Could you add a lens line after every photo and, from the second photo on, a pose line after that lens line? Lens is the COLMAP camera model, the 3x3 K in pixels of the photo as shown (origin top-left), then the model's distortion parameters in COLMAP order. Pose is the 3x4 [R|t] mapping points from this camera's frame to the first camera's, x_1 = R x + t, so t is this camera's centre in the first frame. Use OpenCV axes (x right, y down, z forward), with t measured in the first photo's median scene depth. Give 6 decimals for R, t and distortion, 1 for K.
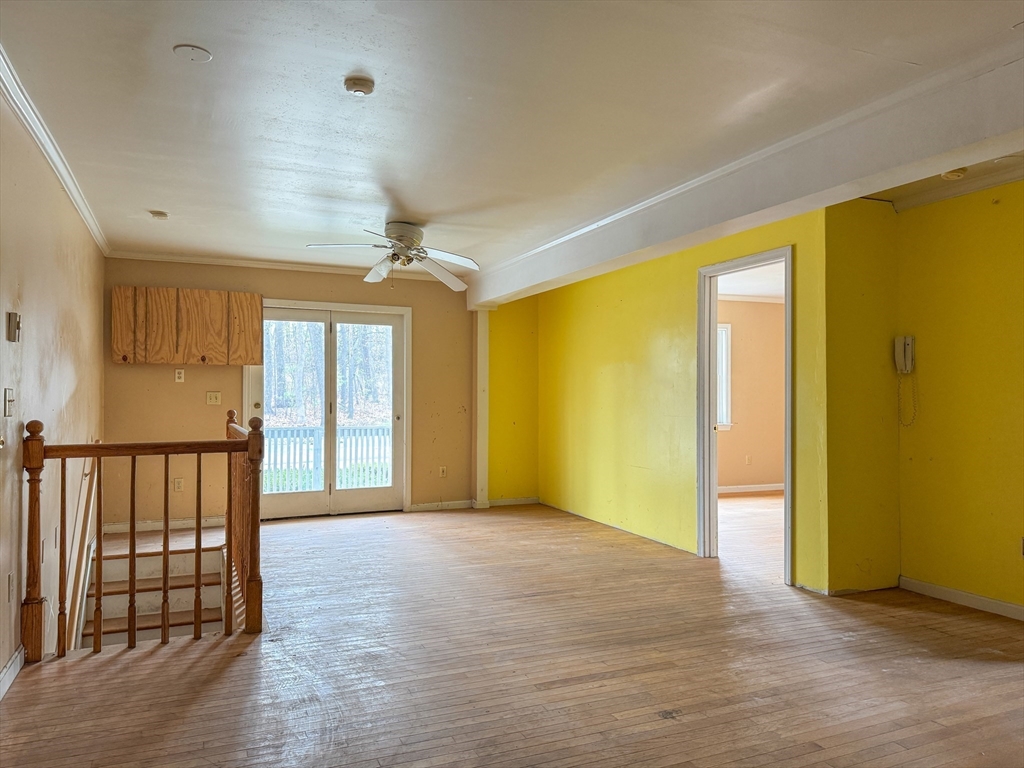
lens RADIAL K [[709.9, 0, 487.4], [0, 709.9, 388.5], [0, 0, 1]] dist [0.155485, -0.244228]
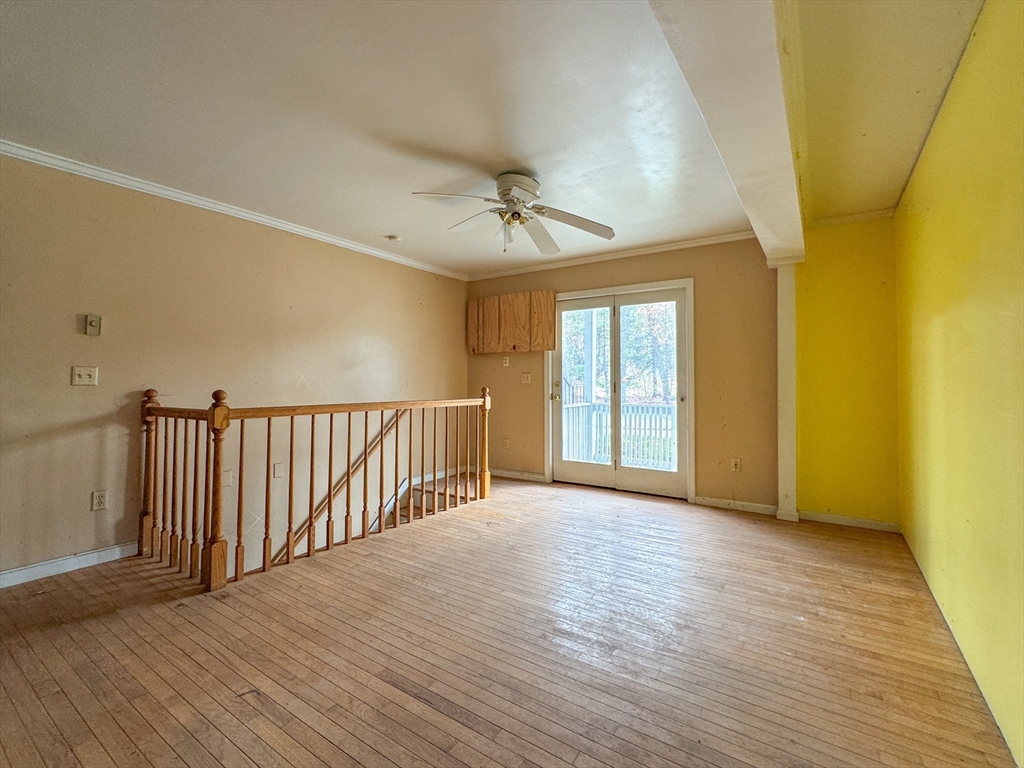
lens RADIAL K [[452.1, 0, 511.3], [0, 452.1, 372.7], [0, 0, 1]] dist [-0.001302, -0.000005]
pose [[0.552788, -0.014838, -0.833190, 0.272916], [0.007640, 0.999890, -0.012738, 0.014051], [0.833287, 0.000676, 0.552841, 0.552990]]
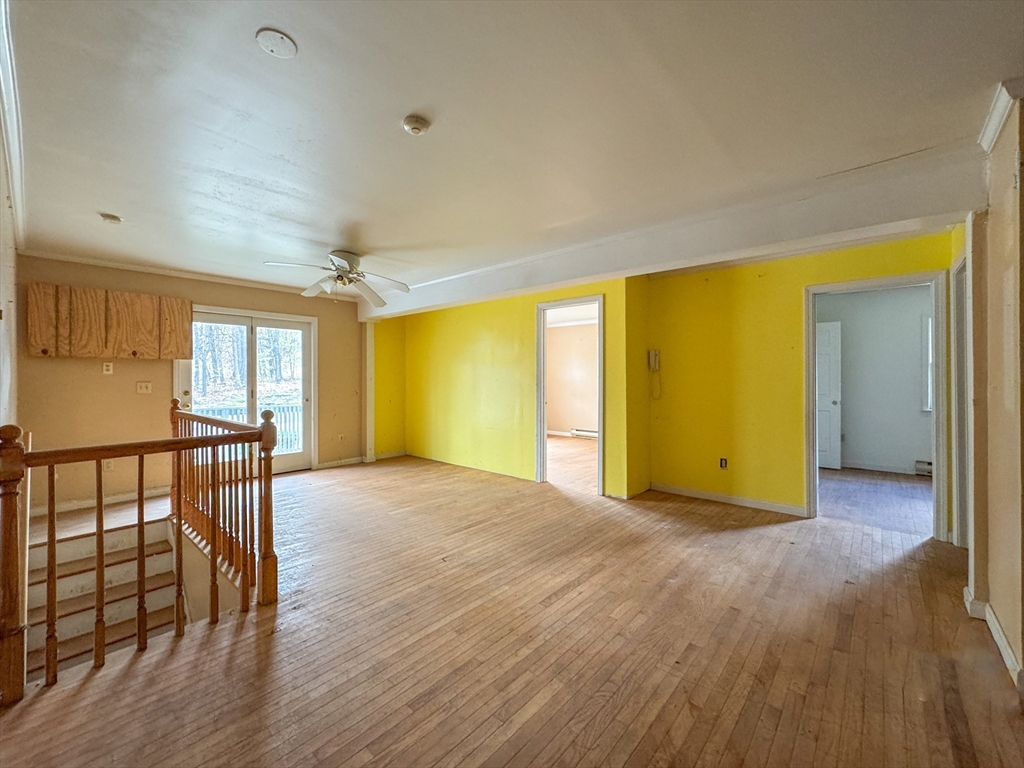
lens RADIAL K [[424.3, 0, 501.8], [0, 424.3, 378.8], [0, 0, 1]] dist [-0.016103, 0.011074]
pose [[0.904479, -0.004485, 0.426494, -0.151042], [-0.000611, 0.999930, 0.011812, -0.009012], [-0.426517, -0.010944, 0.904413, 0.144210]]
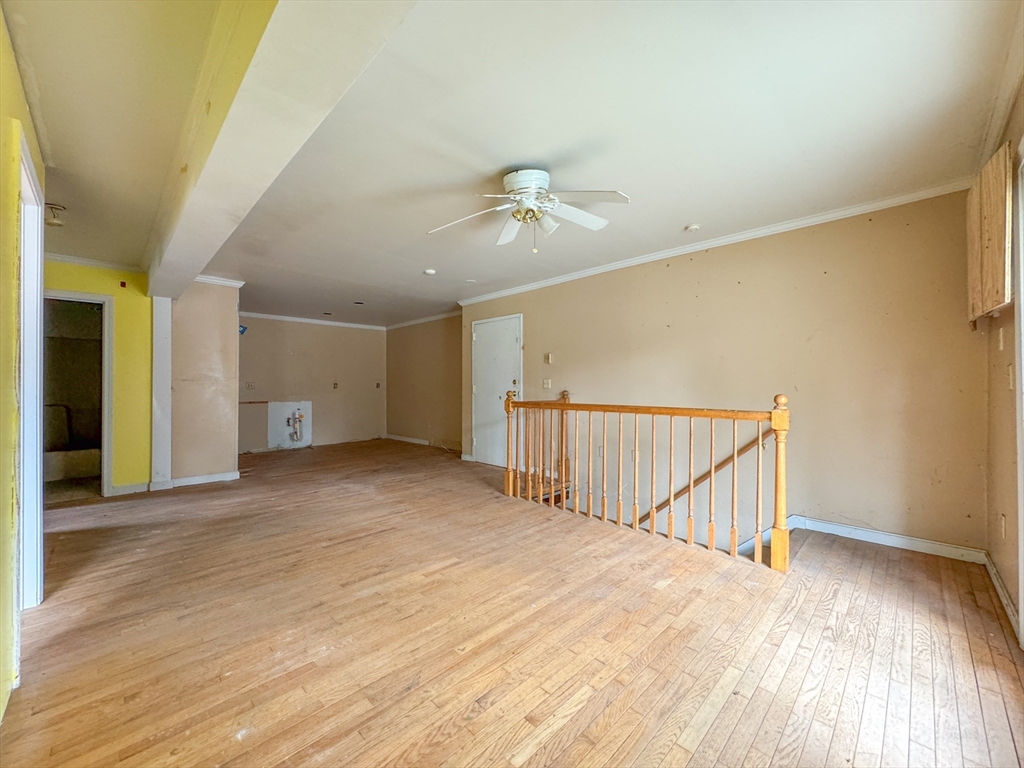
lens RADIAL K [[413.1, 0, 516.0], [0, 413.1, 383.4], [0, 0, 1]] dist [-0.001326, -0.000089]
pose [[-0.918254, -0.000478, -0.395991, 0.069207], [0.006154, 0.999861, -0.015477, 0.020403], [0.395943, -0.016649, -0.918124, 1.156903]]
